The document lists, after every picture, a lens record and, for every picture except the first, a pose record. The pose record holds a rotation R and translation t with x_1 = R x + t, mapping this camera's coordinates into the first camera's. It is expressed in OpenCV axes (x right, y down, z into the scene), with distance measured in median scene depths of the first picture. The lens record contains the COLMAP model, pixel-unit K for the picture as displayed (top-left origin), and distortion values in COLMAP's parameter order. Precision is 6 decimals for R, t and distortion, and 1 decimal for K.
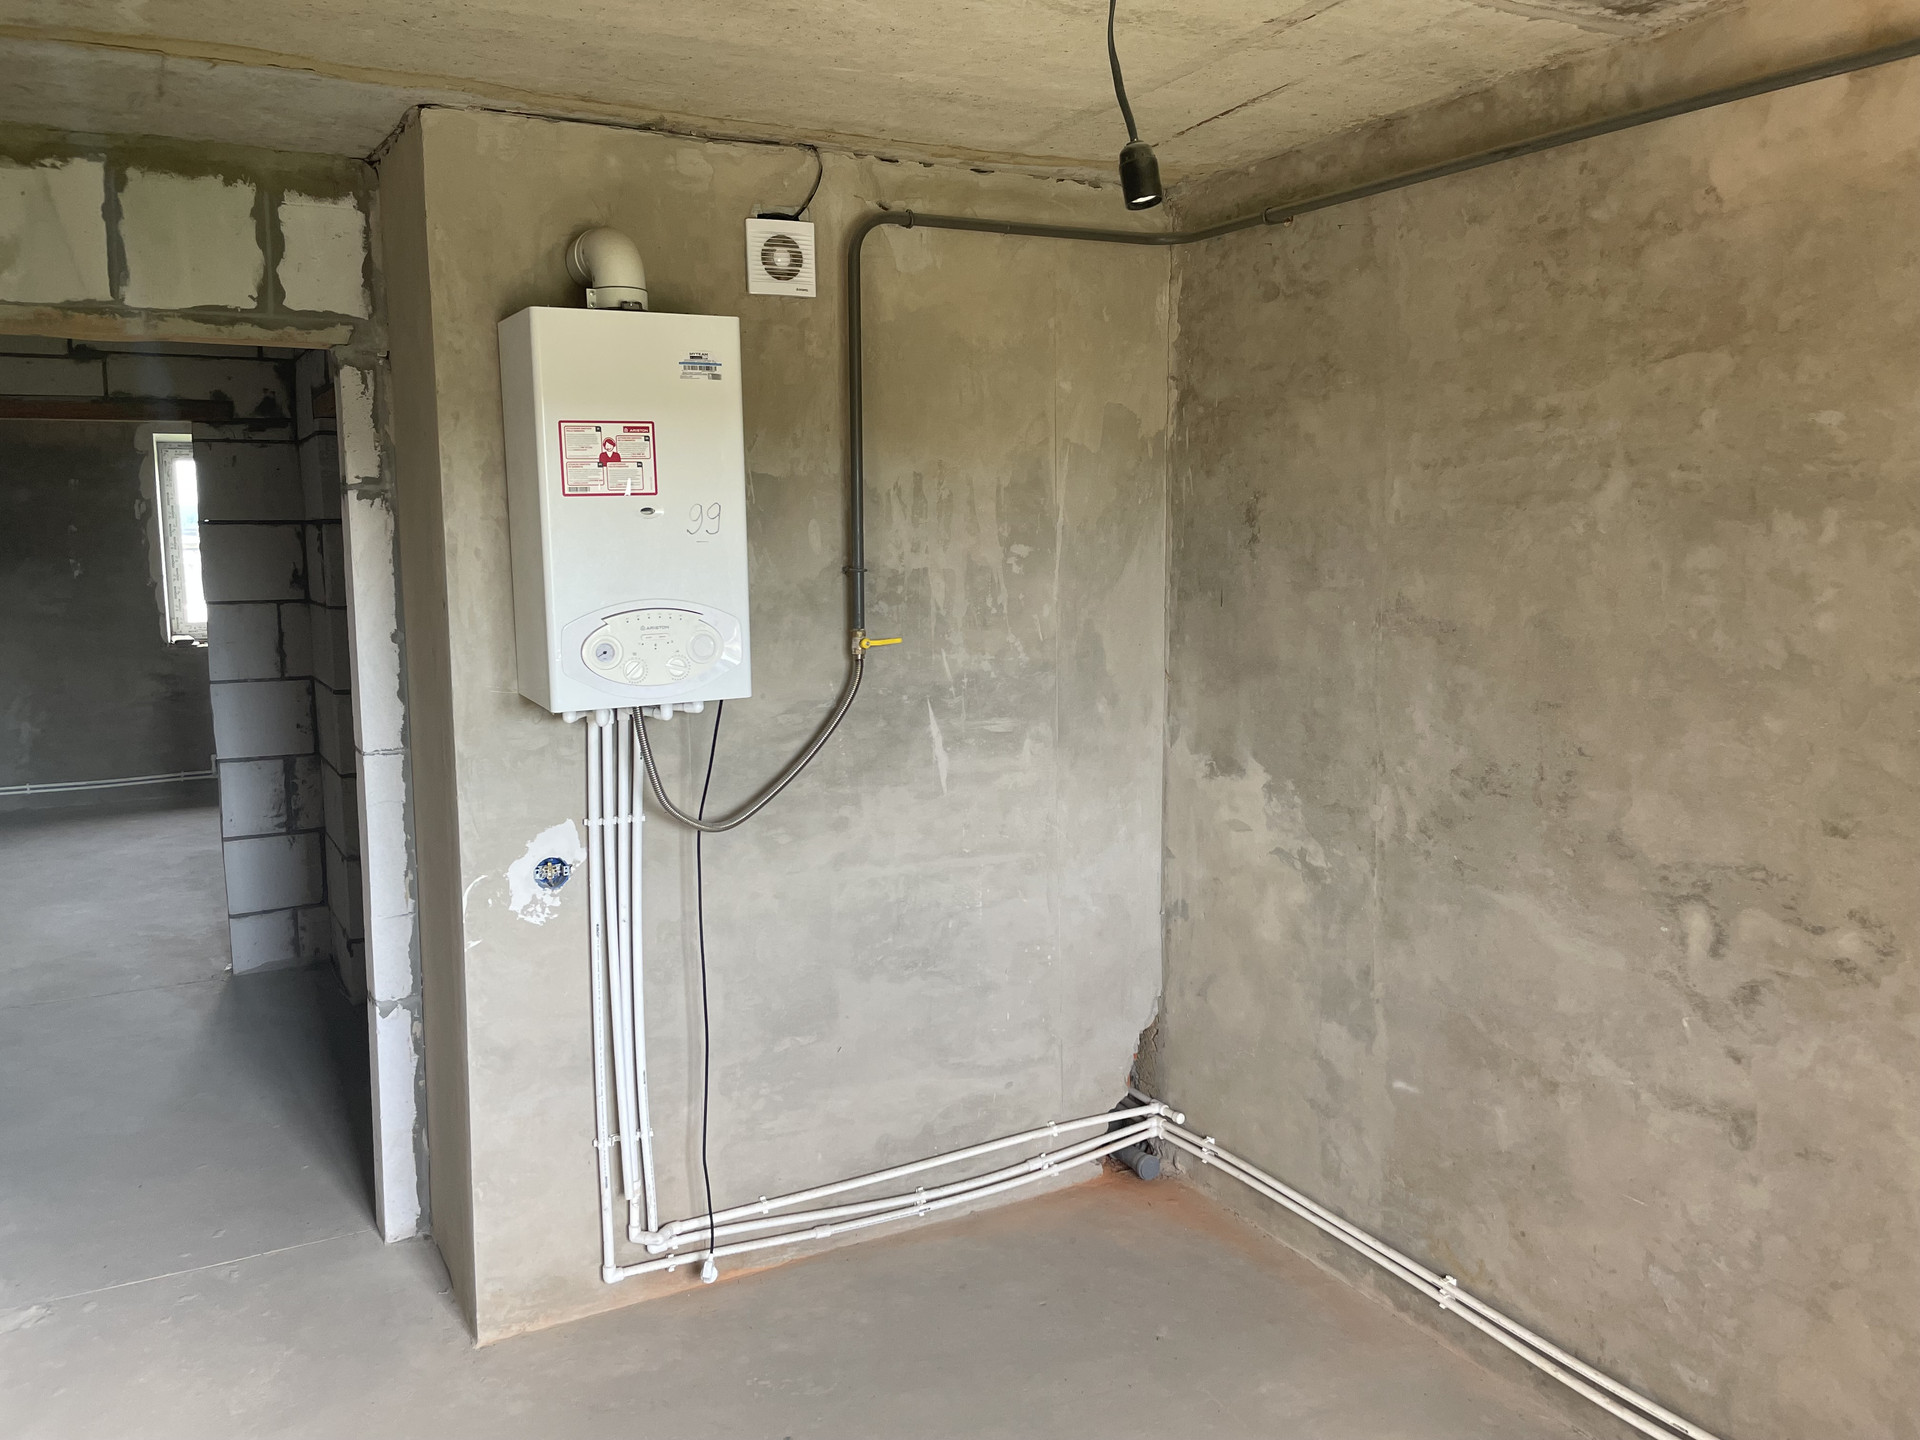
lens RADIAL K [[1471.2, 0, 959.7], [0, 1471.2, 705.3], [0, 0, 1]] dist [0.077161, -0.101275]
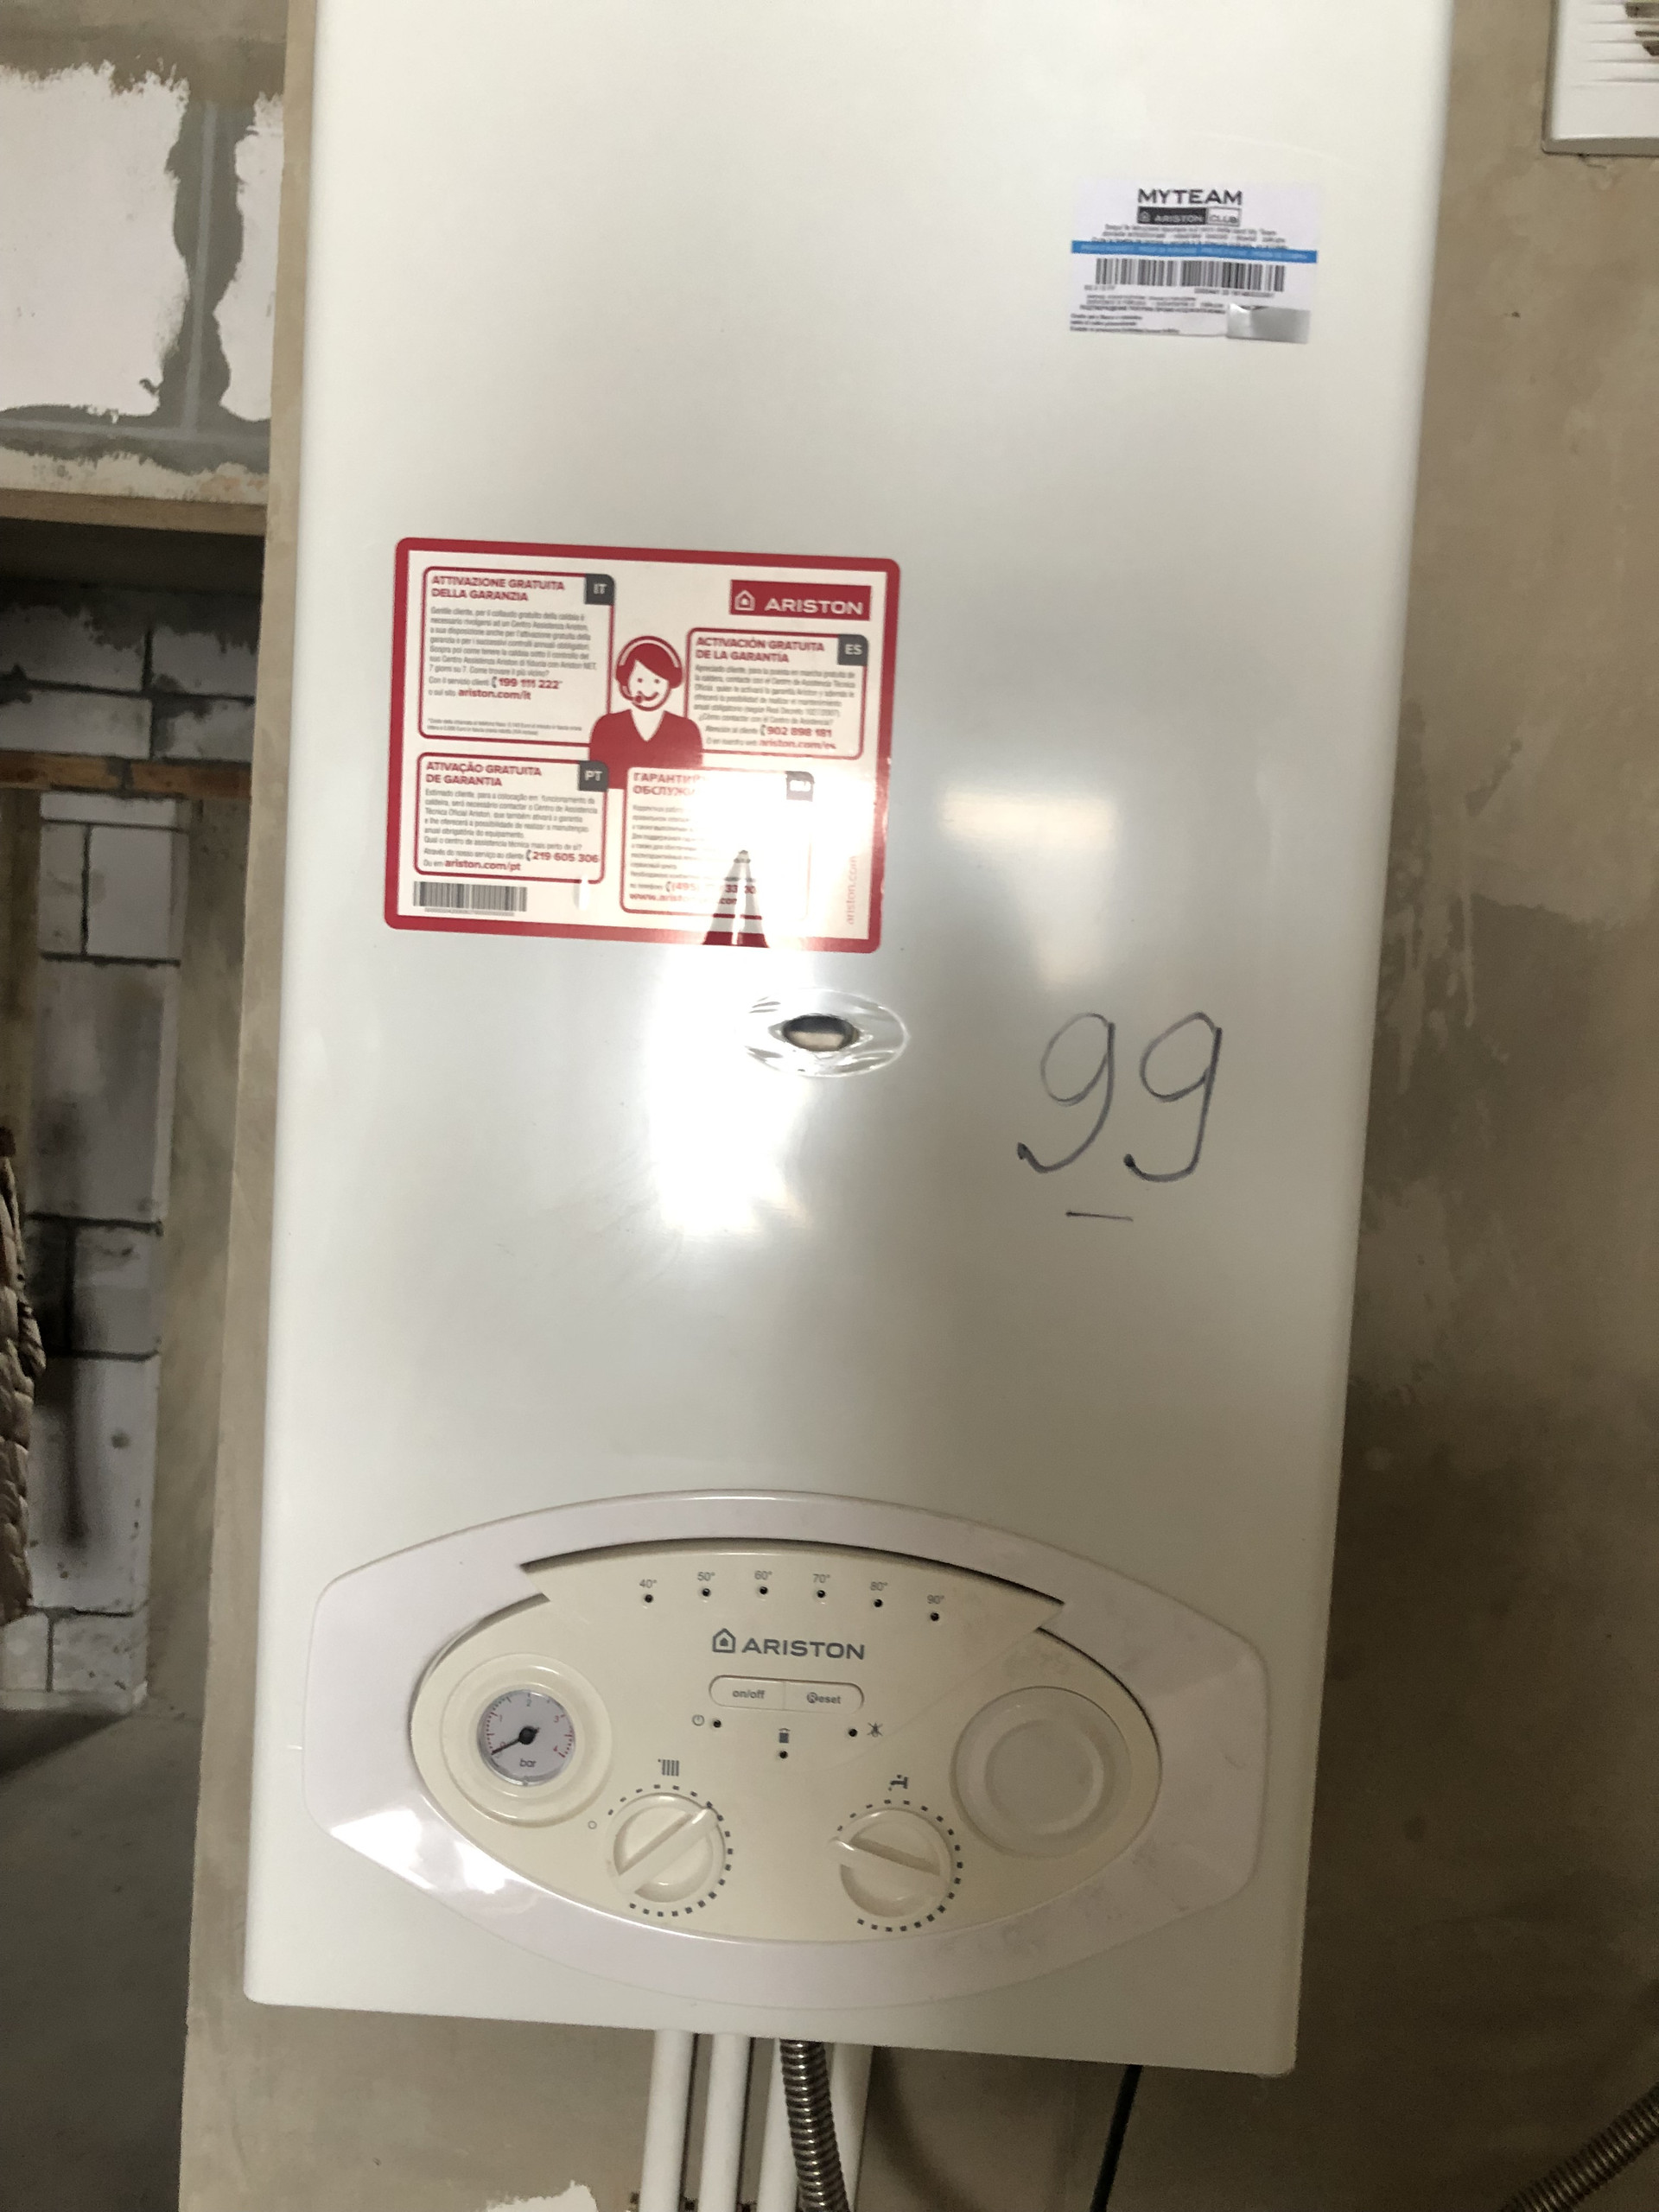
lens RADIAL K [[1882.6, 0, 826.4], [0, 1882.6, 1092.0], [0, 0, 1]] dist [0.011314, -0.002506]
pose [[0.868673, 0.093522, -0.486478, -0.092826], [-0.135642, 0.989392, -0.052004, -0.111421], [0.476454, 0.111161, 0.872144, 0.790428]]
